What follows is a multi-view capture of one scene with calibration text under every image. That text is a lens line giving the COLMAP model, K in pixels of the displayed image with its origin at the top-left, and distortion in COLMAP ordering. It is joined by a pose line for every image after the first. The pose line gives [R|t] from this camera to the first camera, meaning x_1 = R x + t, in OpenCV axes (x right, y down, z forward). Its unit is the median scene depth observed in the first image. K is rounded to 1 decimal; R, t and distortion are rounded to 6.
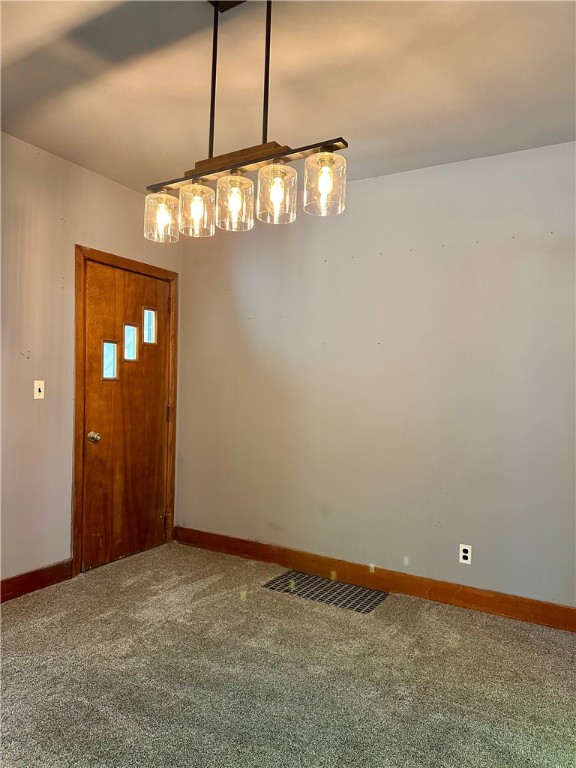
lens RADIAL K [[544.6, 0, 288.2], [0, 544.6, 386.2], [0, 0, 1]] dist [0.000254, -0.027765]
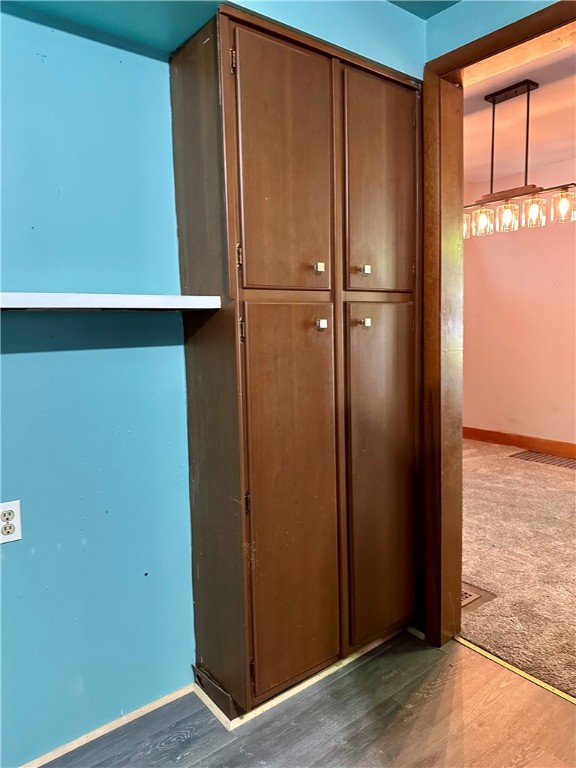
lens RADIAL K [[544.6, 0, 281.5], [0, 544.6, 383.3], [0, 0, 1]] dist [0.000254, -0.027765]
pose [[0.927950, -0.006171, -0.372654, -0.094366], [0.050356, 0.992771, 0.108952, -0.018961], [0.369288, -0.119867, 0.921552, -0.771786]]
